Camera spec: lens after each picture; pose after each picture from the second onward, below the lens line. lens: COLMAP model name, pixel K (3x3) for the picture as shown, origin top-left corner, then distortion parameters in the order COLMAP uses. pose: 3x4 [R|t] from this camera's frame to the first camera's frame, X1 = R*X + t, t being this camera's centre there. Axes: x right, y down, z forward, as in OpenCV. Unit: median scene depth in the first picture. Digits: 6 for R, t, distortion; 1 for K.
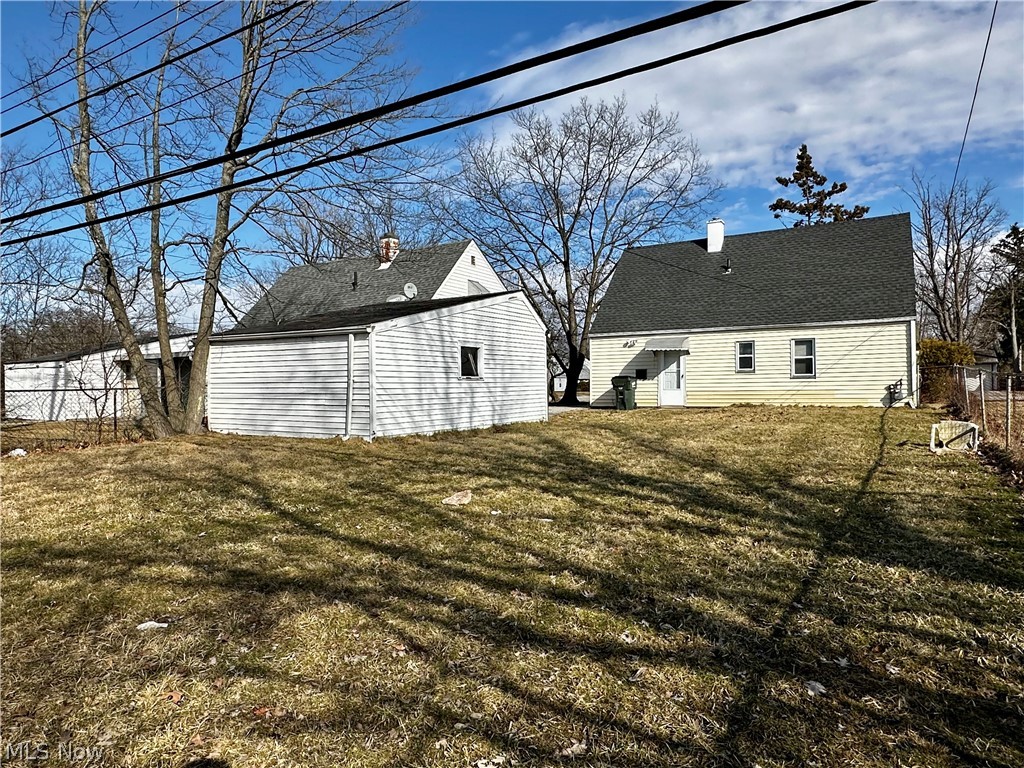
lens RADIAL K [[628.8, 0, 515.2], [0, 628.8, 381.6], [0, 0, 1]] dist [-0.002681, -0.000194]
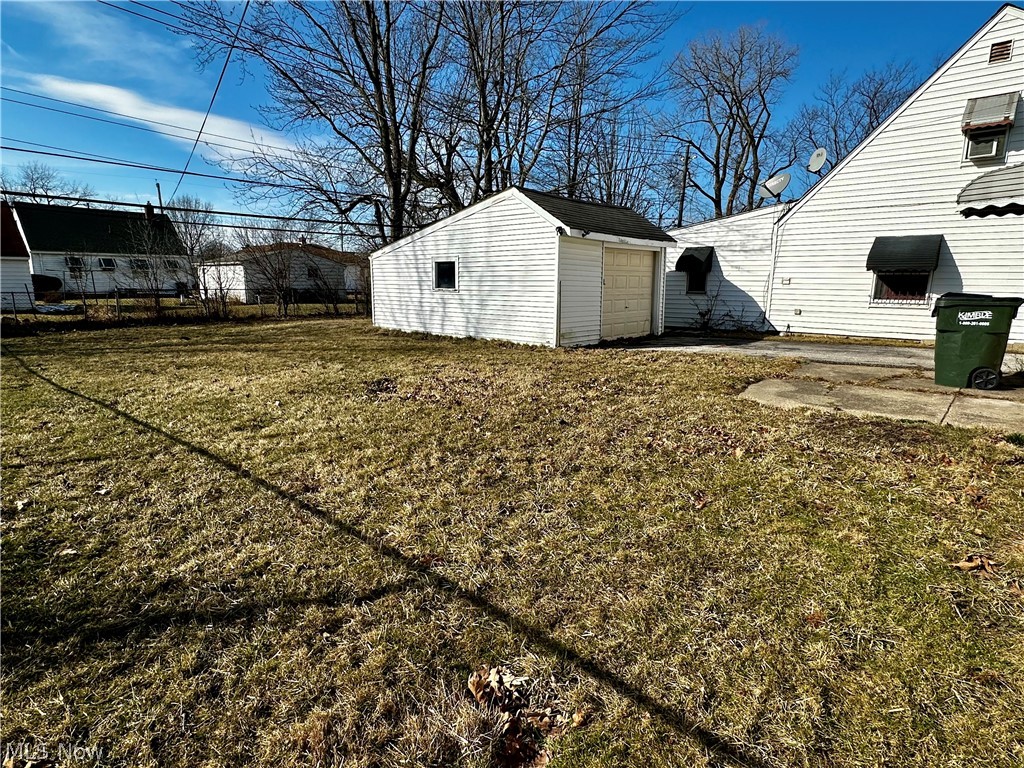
lens RADIAL K [[562.2, 0, 511.3], [0, 562.2, 384.9], [0, 0, 1]] dist [-0.004381, -0.000957]
pose [[-0.195291, 0.186407, -0.962867, 0.914428], [-0.000465, 0.981753, 0.190158, -0.030316], [0.980745, 0.037584, -0.191641, 1.332442]]
